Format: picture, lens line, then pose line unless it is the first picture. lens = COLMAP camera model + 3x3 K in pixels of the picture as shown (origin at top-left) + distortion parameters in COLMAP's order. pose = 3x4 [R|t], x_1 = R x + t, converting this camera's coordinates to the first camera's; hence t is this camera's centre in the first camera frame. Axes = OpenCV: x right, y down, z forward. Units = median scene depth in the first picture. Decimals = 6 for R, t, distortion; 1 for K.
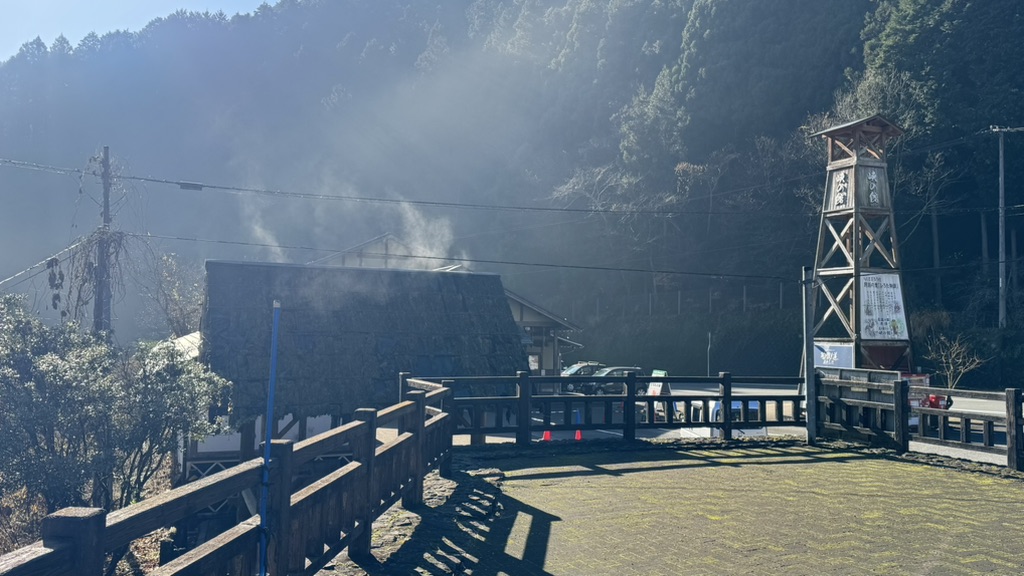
lens RADIAL K [[808.9, 0, 512.0], [0, 808.9, 288.0], [0, 0, 1]] dist [0.003900, 0.002418]
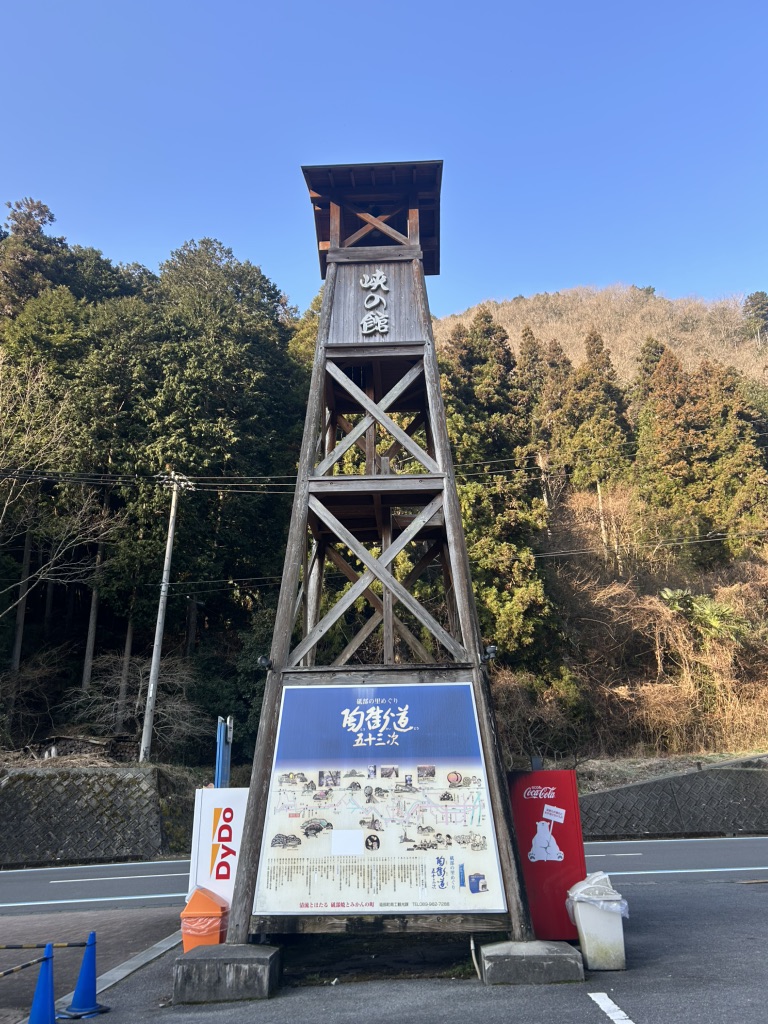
lens RADIAL K [[784.5, 0, 381.5], [0, 784.5, 515.3], [0, 0, 1]] dist [0.070019, -0.103012]
pose [[0.409106, 0.311656, 0.857615, 0.102710], [-0.027269, 0.943621, -0.329903, 0.109461], [-0.912080, 0.111579, 0.394539, 0.862183]]
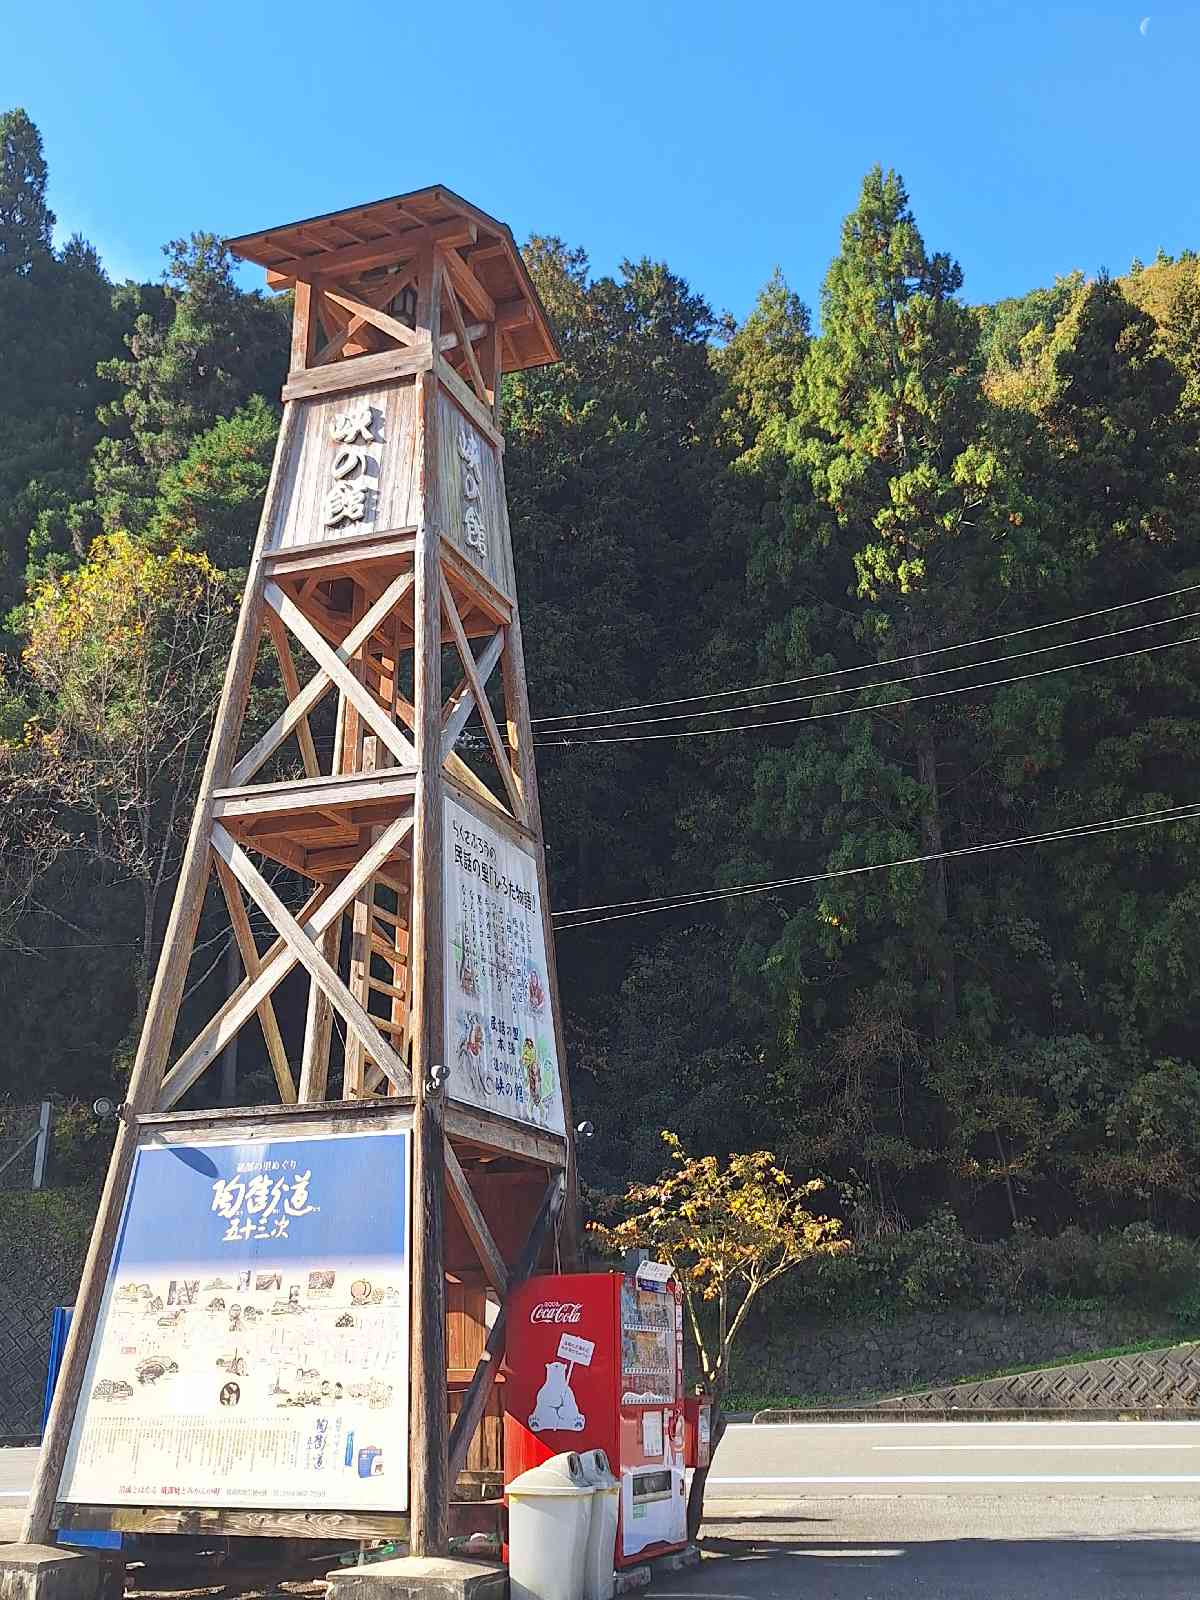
lens RADIAL K [[1631.0, 0, 603.0], [0, 1631.0, 819.5], [0, 0, 1]] dist [0.153979, -0.234082]
pose [[0.672496, 0.223291, 0.705613, 0.147161], [-0.030856, 0.961032, -0.274709, 0.102687], [-0.739457, 0.162968, 0.653180, 0.663280]]
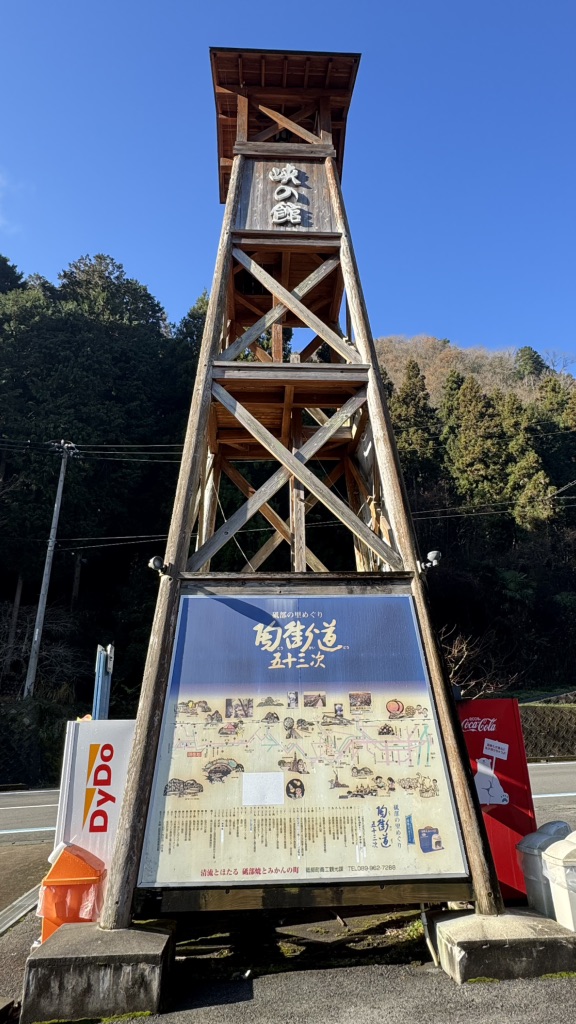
lens RADIAL K [[618.0, 0, 291.5], [0, 618.0, 507.6], [0, 0, 1]] dist [0.000335, 0.000131]
pose [[0.318187, 0.326378, 0.890076, 0.201693], [-0.025221, 0.941452, -0.336201, 0.110725], [-0.947692, 0.084527, 0.307789, 0.931729]]
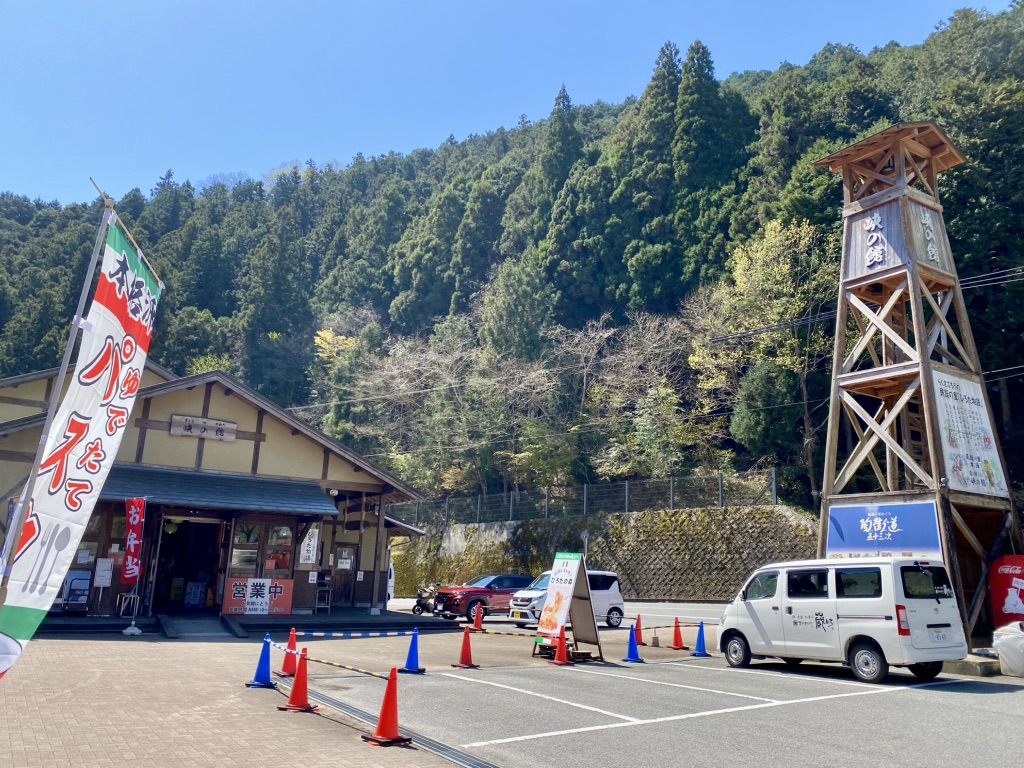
lens RADIAL K [[763.4, 0, 518.8], [0, 763.4, 385.3], [0, 0, 1]] dist [0.007422, 0.002815]
pose [[0.978591, 0.064924, 0.195307, 0.051002], [-0.029929, 0.983745, -0.177058, 0.089337], [-0.203628, 0.167422, 0.964627, 0.538505]]
